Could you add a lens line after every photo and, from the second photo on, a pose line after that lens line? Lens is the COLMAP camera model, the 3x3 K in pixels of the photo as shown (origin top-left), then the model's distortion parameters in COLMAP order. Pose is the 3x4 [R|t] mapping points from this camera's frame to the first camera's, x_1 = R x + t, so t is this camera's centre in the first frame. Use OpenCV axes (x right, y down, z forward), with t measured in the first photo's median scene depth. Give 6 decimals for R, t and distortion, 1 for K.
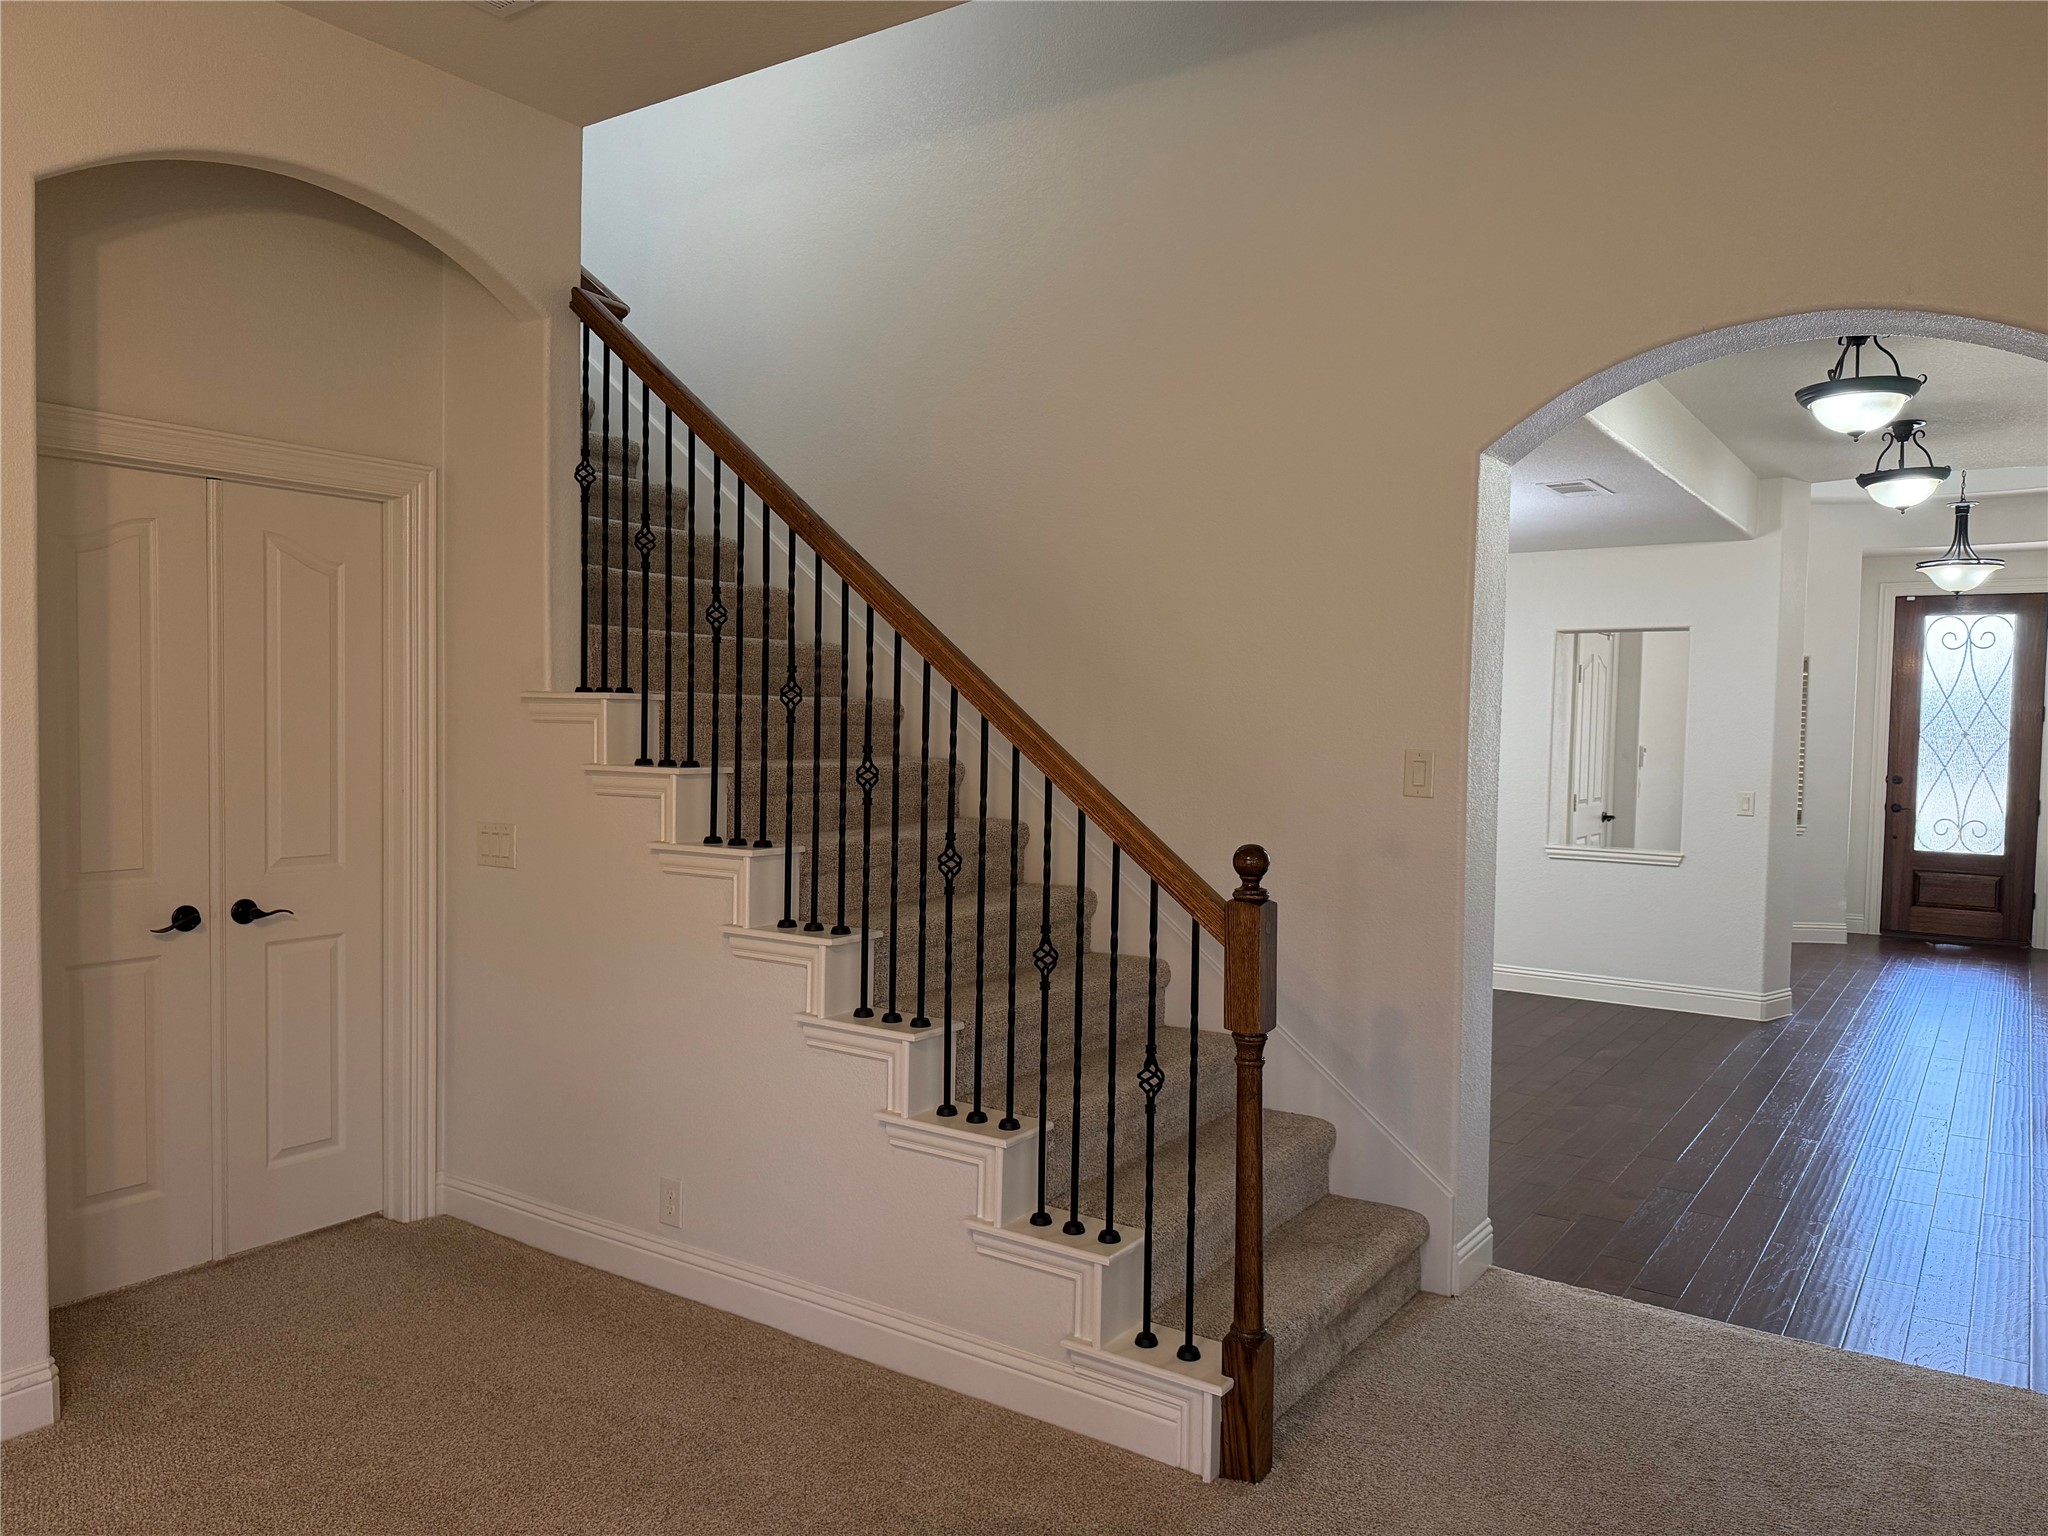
lens RADIAL K [[1456.2, 0, 1025.6], [0, 1456.2, 779.5], [0, 0, 1]] dist [0.000019, -0.002555]
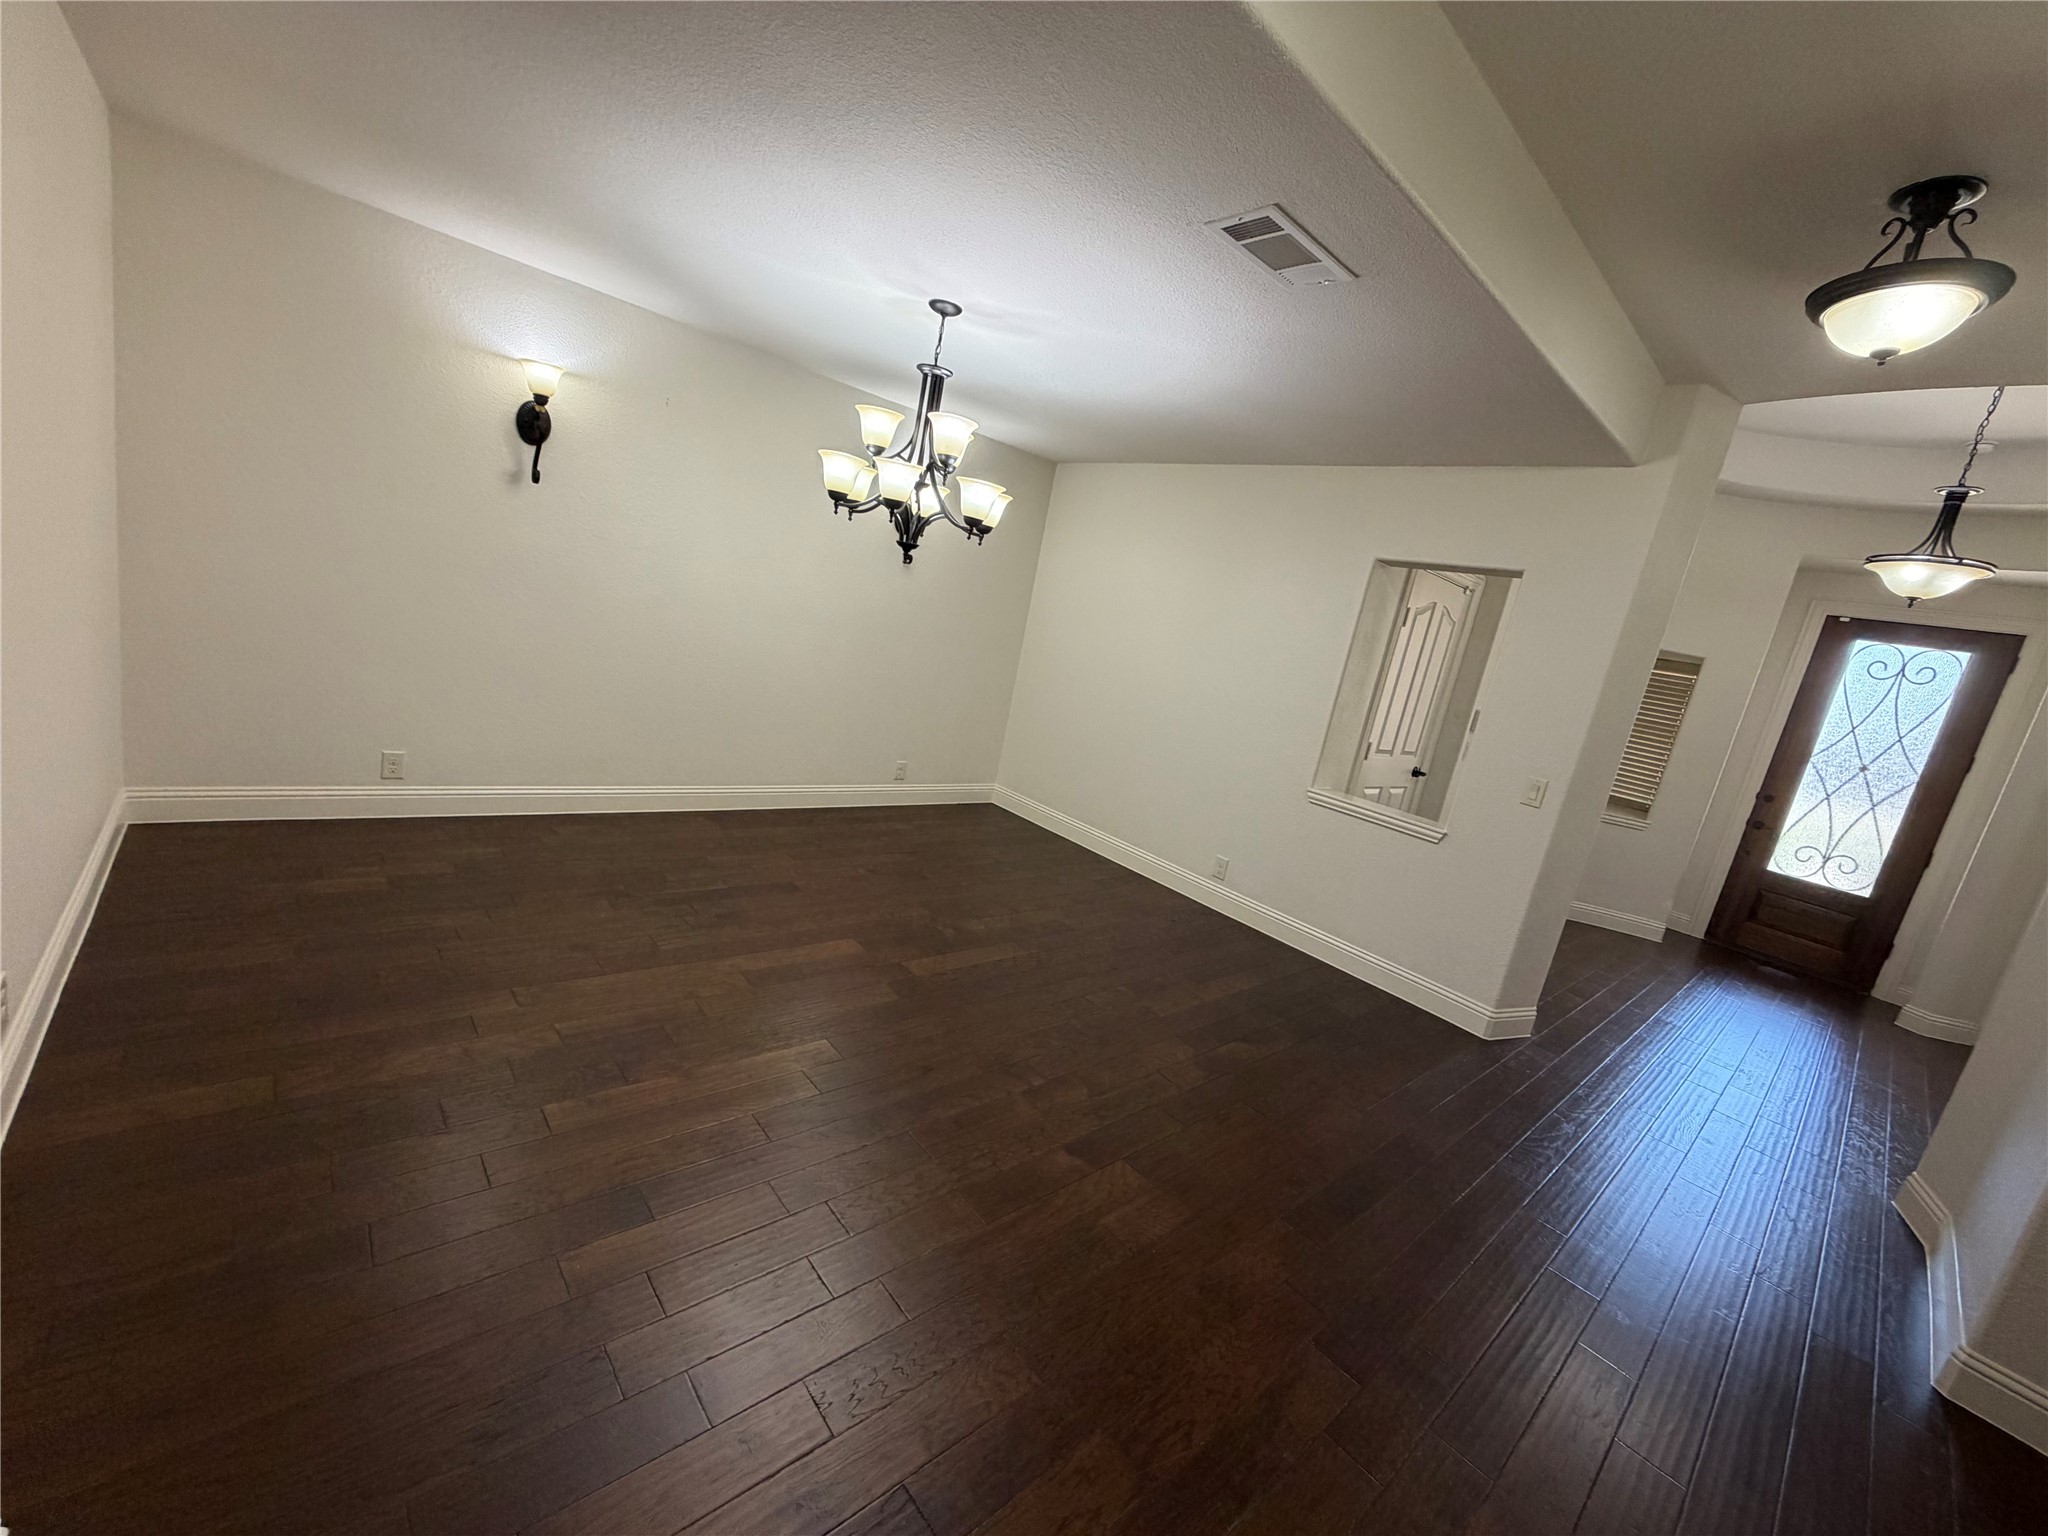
lens RADIAL K [[812.3, 0, 1024.0], [0, 812.3, 768.0], [0, 0, 1]] dist [0.001676, -0.000383]
pose [[0.956307, 0.210494, -0.202902, 0.246004], [-0.182788, 0.972105, 0.146974, -0.009521], [0.228180, -0.103464, 0.968106, 0.387825]]
